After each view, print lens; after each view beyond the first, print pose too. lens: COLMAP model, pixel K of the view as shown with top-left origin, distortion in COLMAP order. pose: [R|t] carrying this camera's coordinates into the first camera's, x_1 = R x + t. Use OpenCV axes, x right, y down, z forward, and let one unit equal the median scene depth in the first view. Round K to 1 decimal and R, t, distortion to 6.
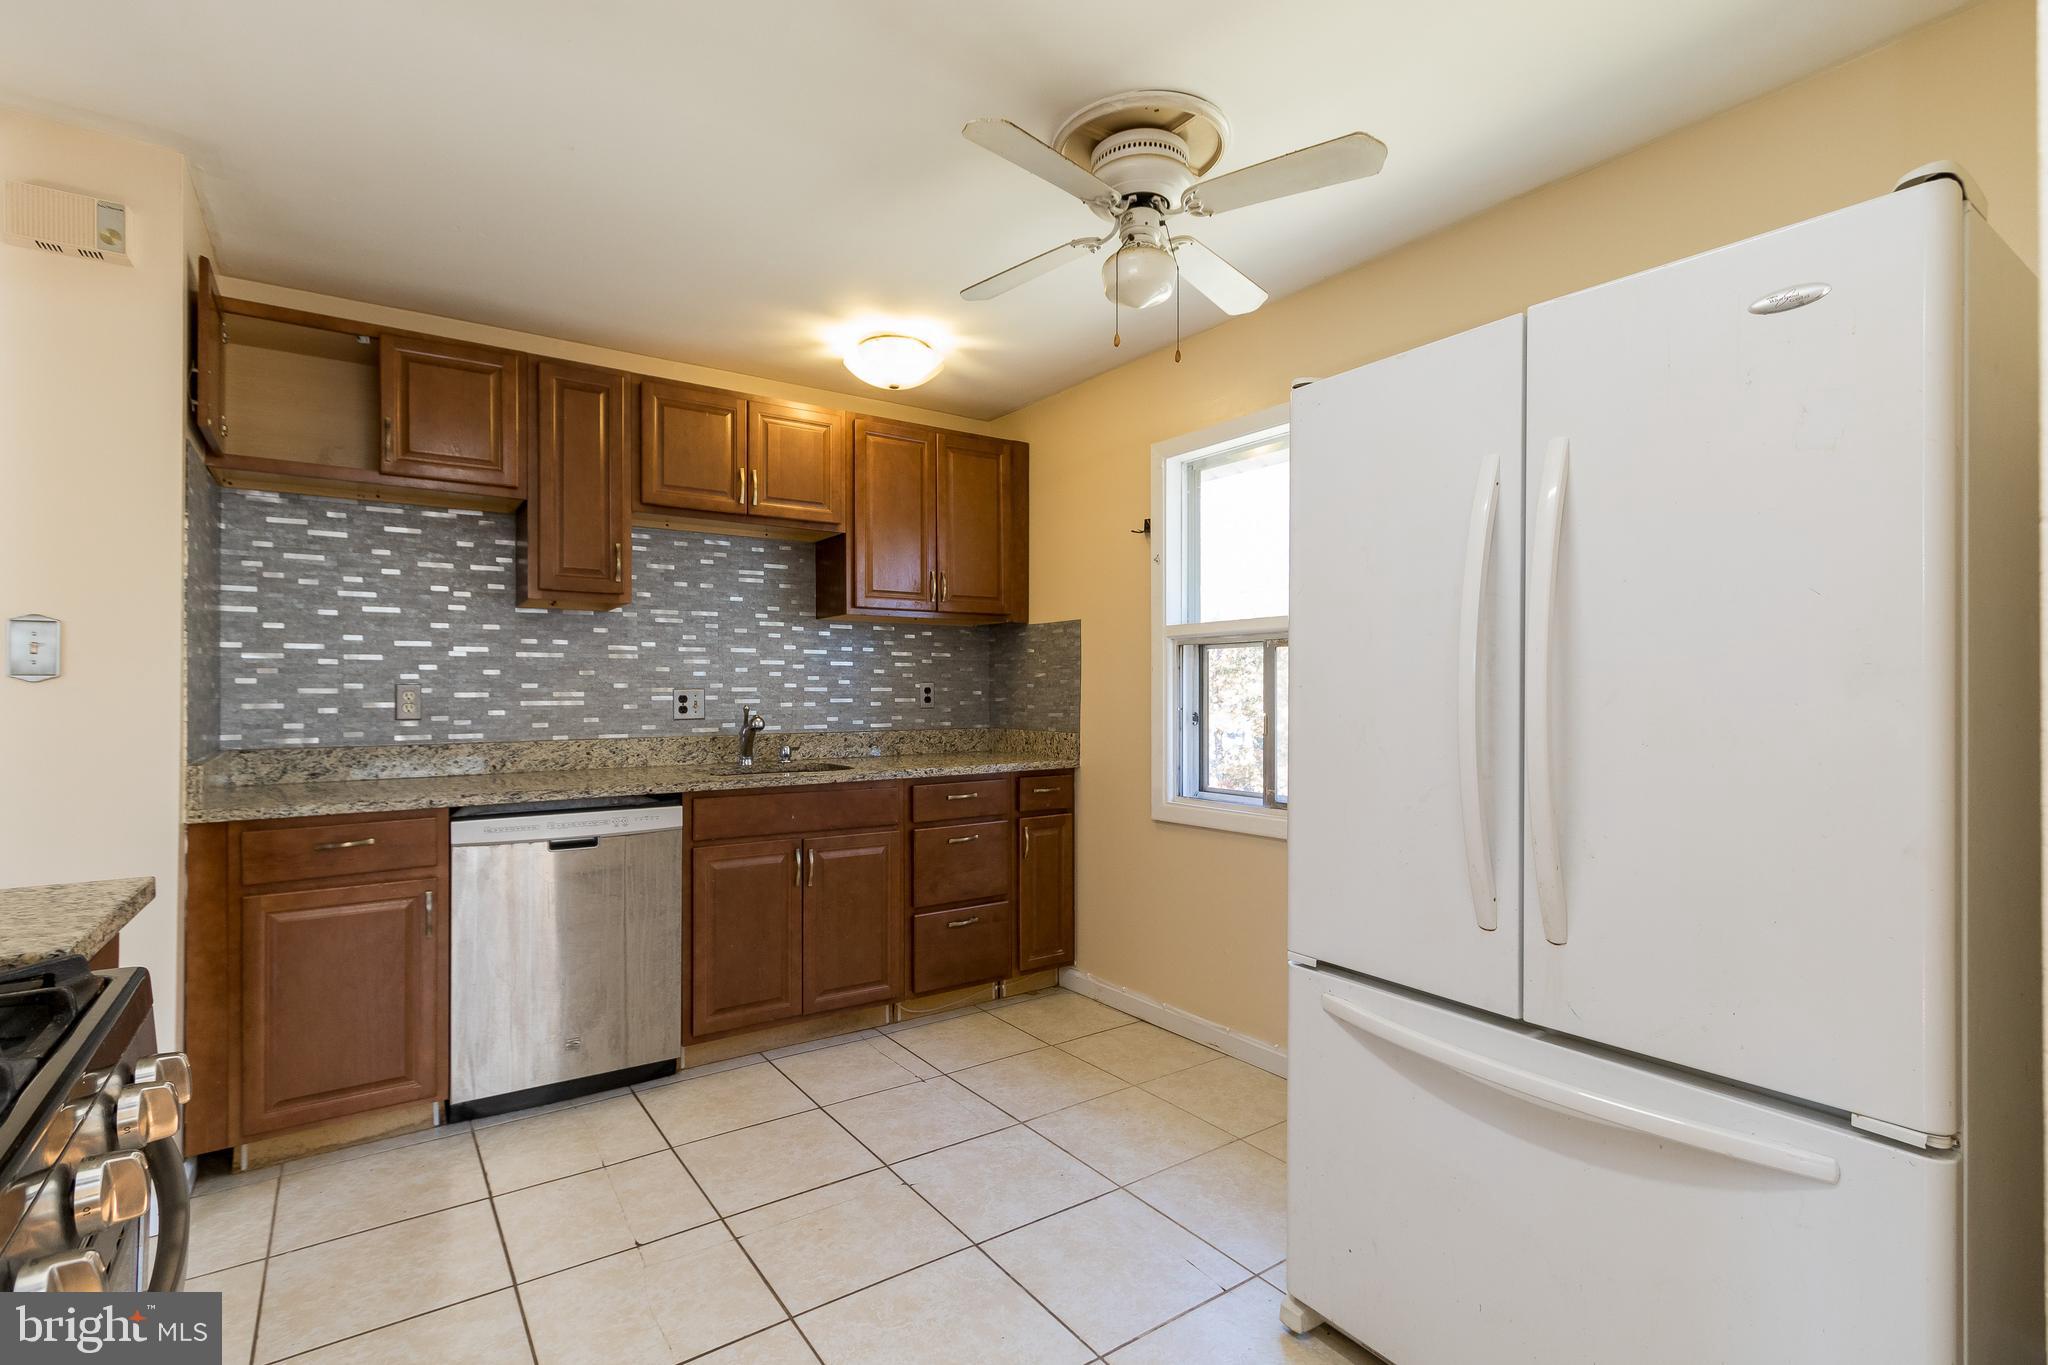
lens RADIAL K [[944.5, 0, 1014.7], [0, 944.5, 686.5], [0, 0, 1]] dist [0.000589, -0.000242]
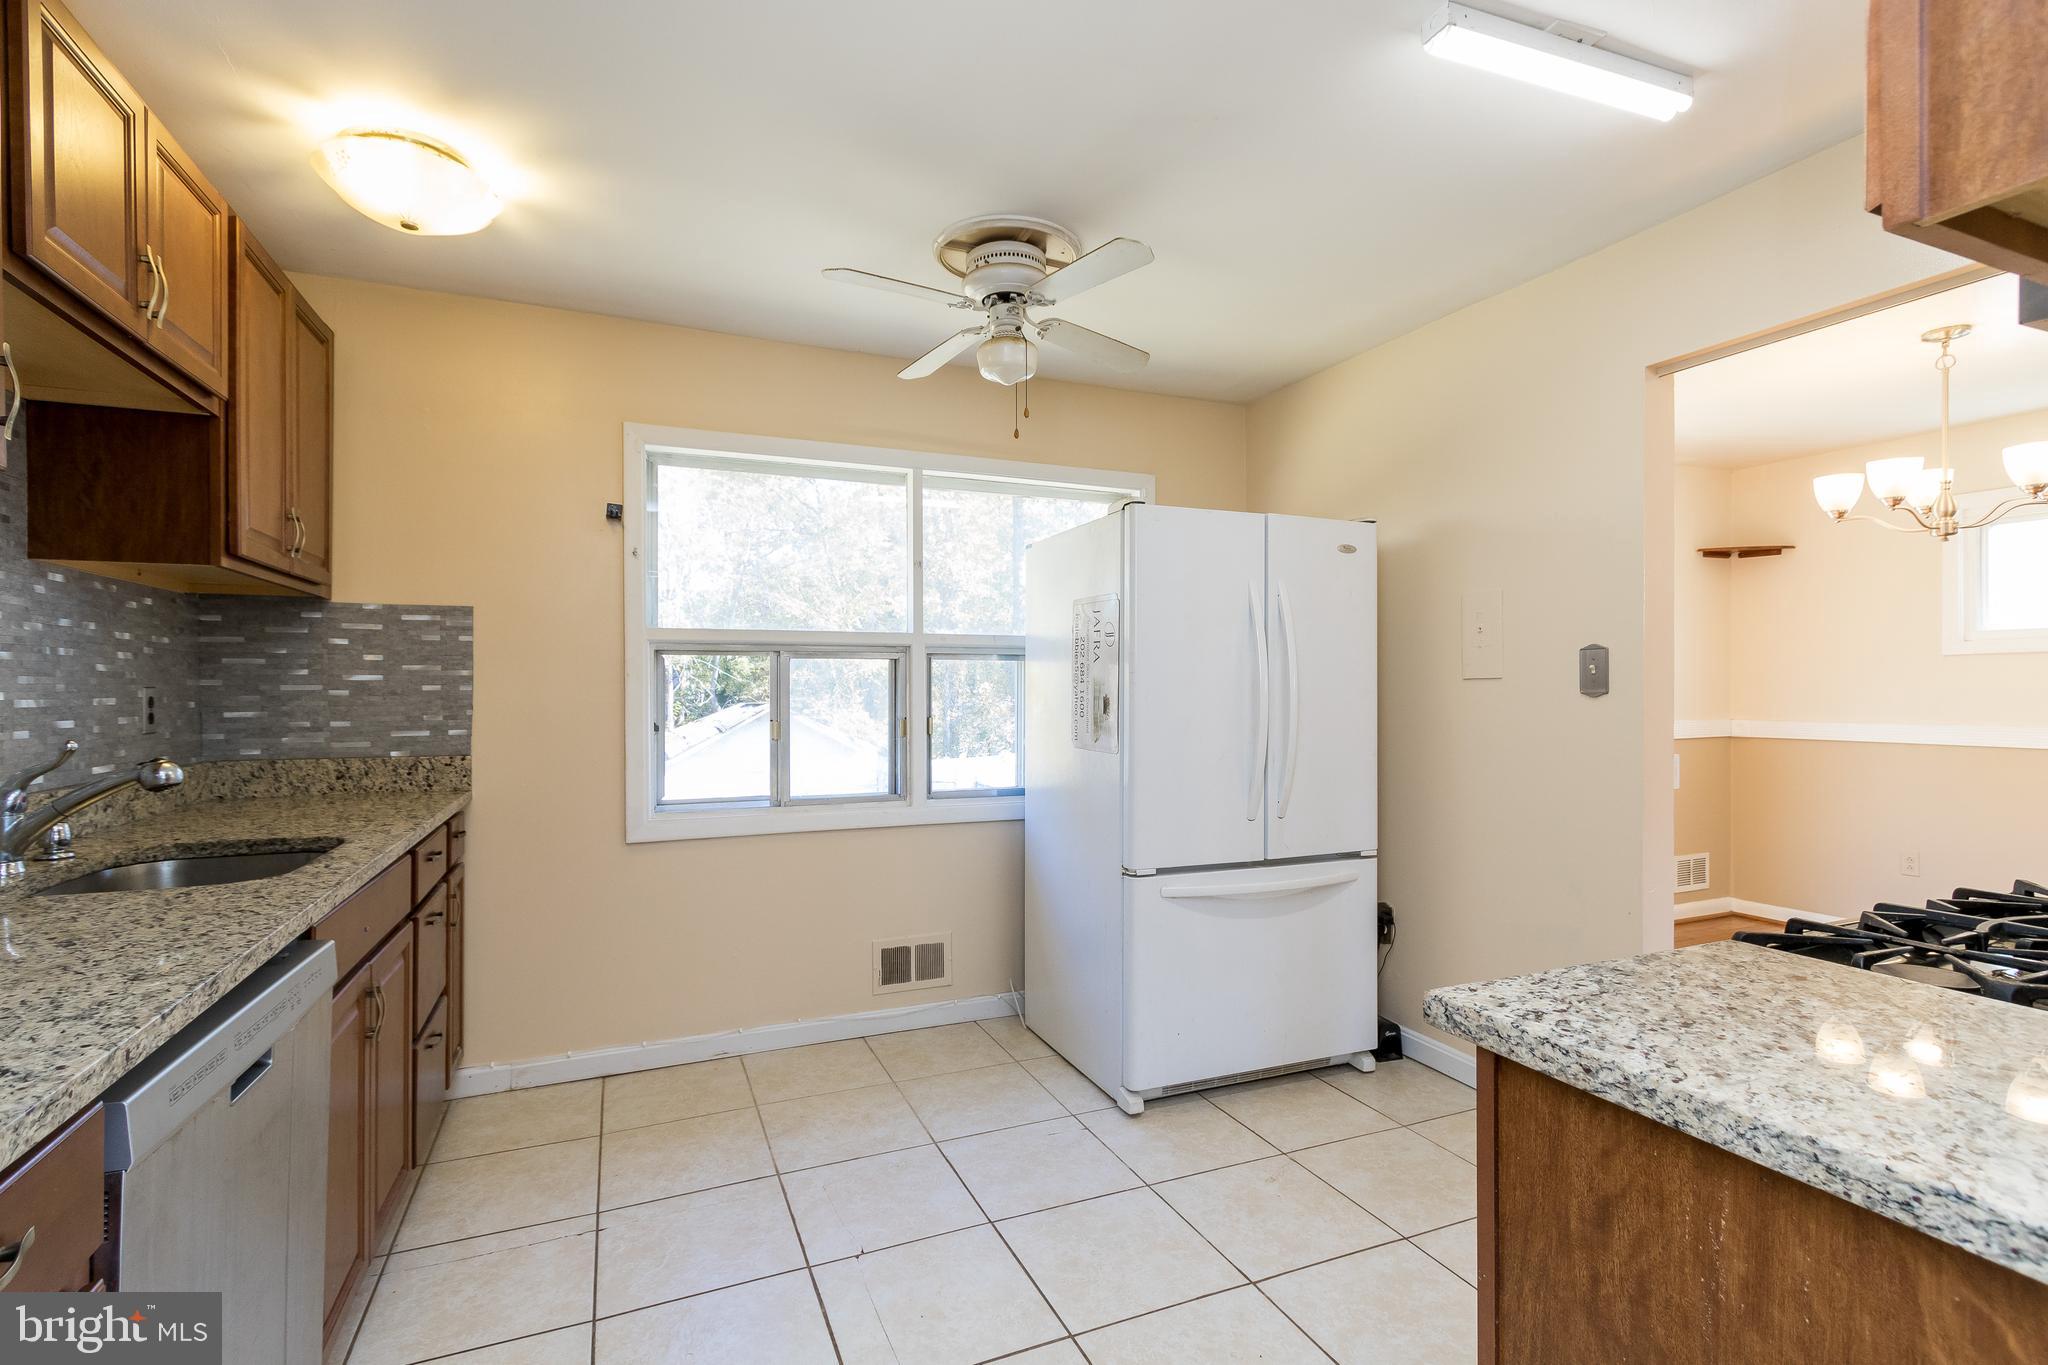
lens RADIAL K [[944.5, 0, 1014.7], [0, 944.5, 686.5], [0, 0, 1]] dist [0.000589, -0.000242]
pose [[0.205317, 0.002021, 0.978694, -0.654669], [-0.005002, 0.999987, -0.001016, -0.008755], [-0.978683, -0.004687, 0.205324, 0.458166]]
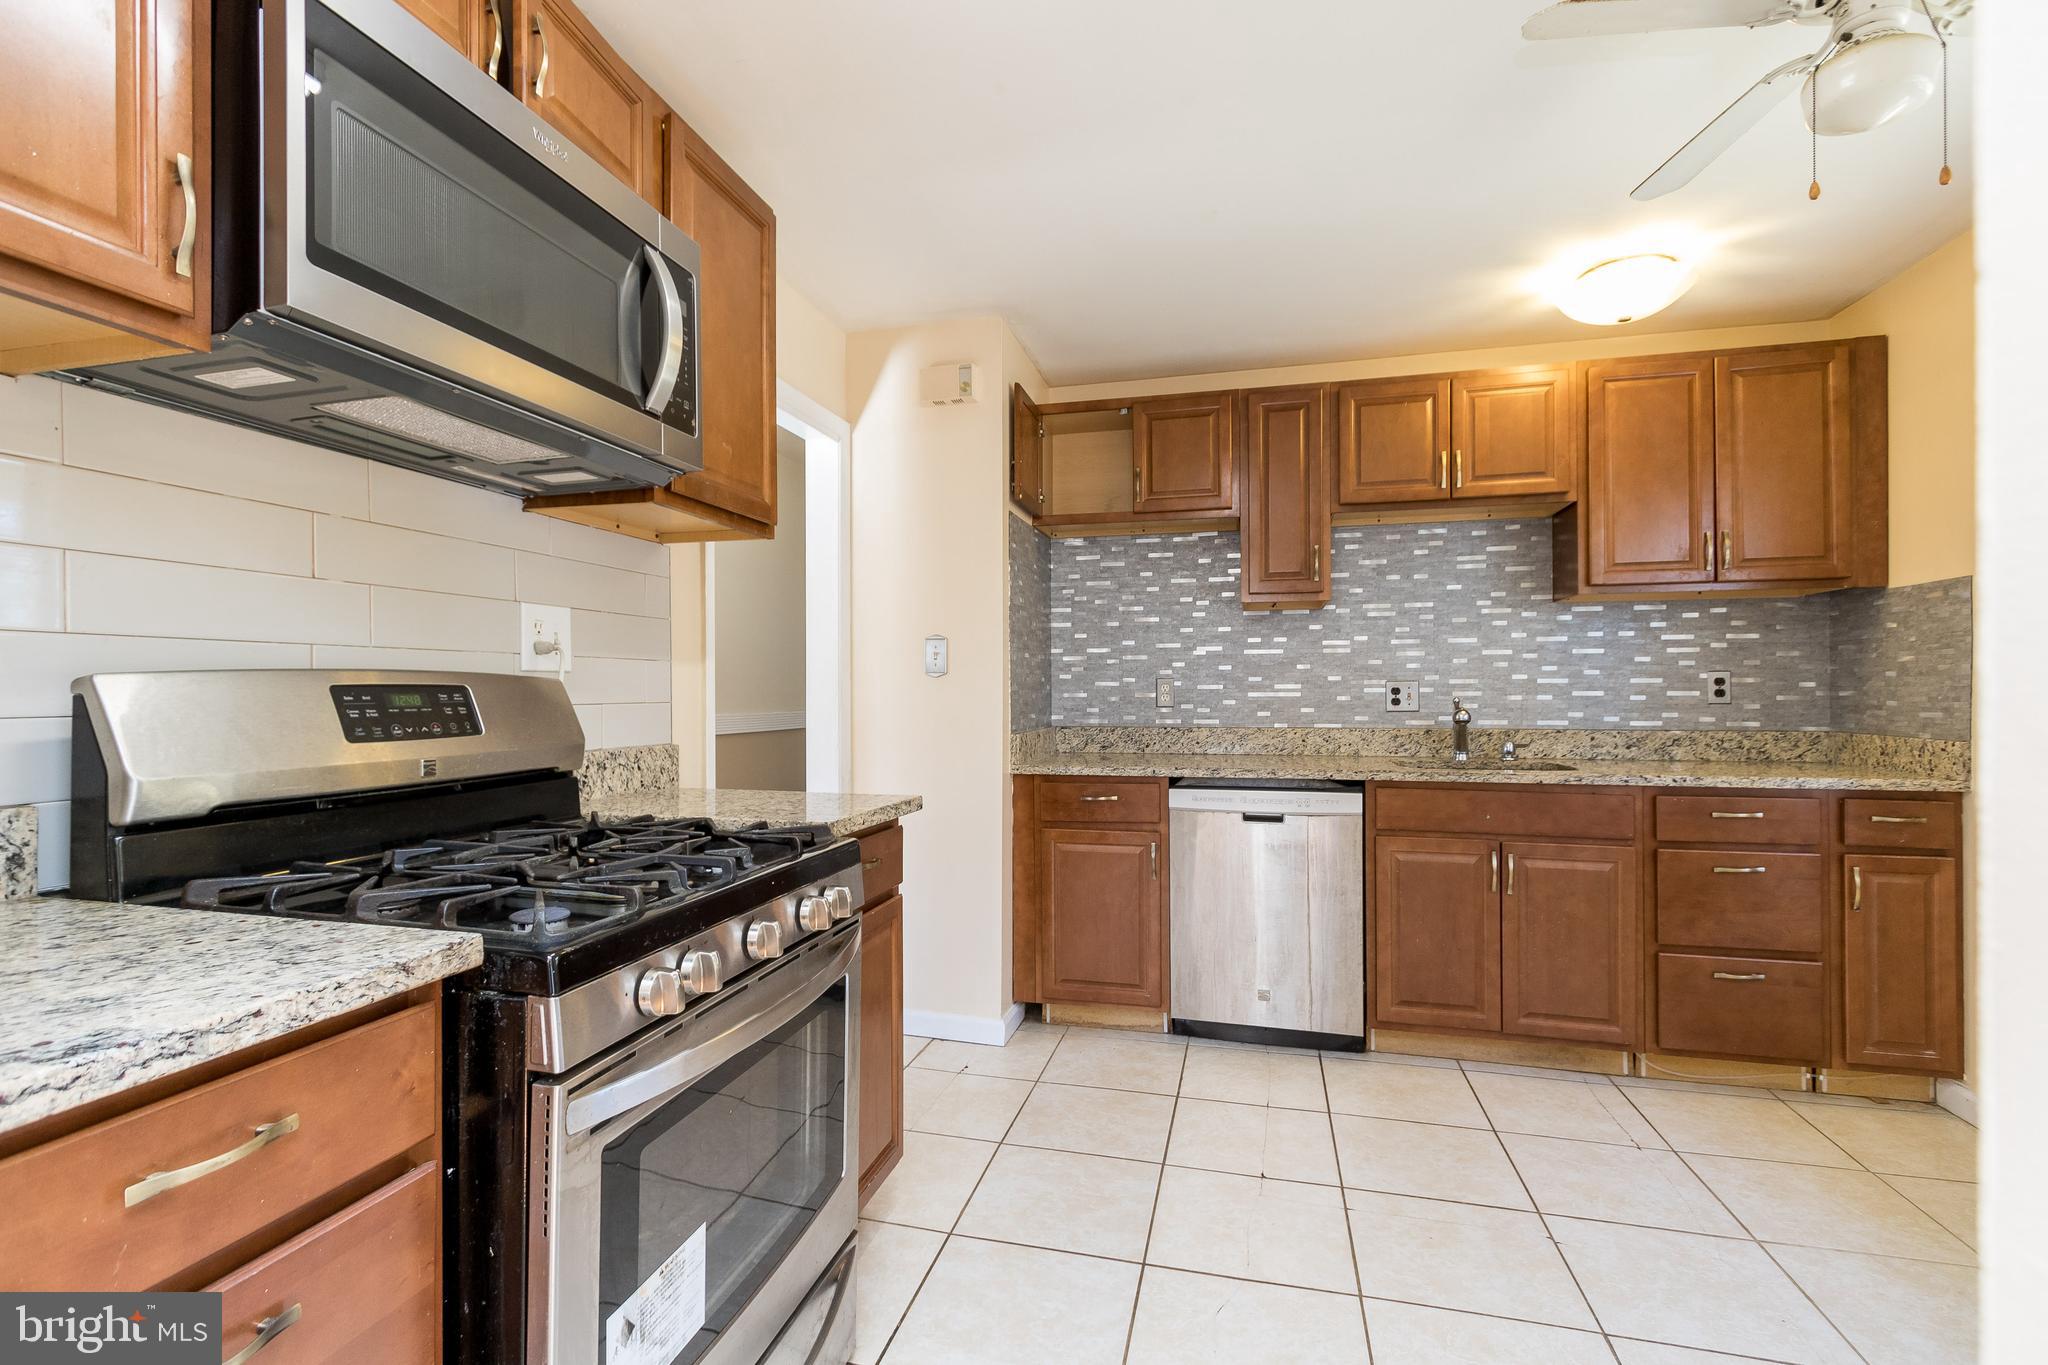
lens RADIAL K [[946.4, 0, 1005.7], [0, 946.4, 690.9], [0, 0, 1]] dist [-0.000510, -0.000396]
pose [[0.643936, 0.000384, -0.765080, 0.157910], [0.004714, 0.999979, 0.004469, 0.006800], [0.765065, -0.006485, 0.643920, 0.032123]]
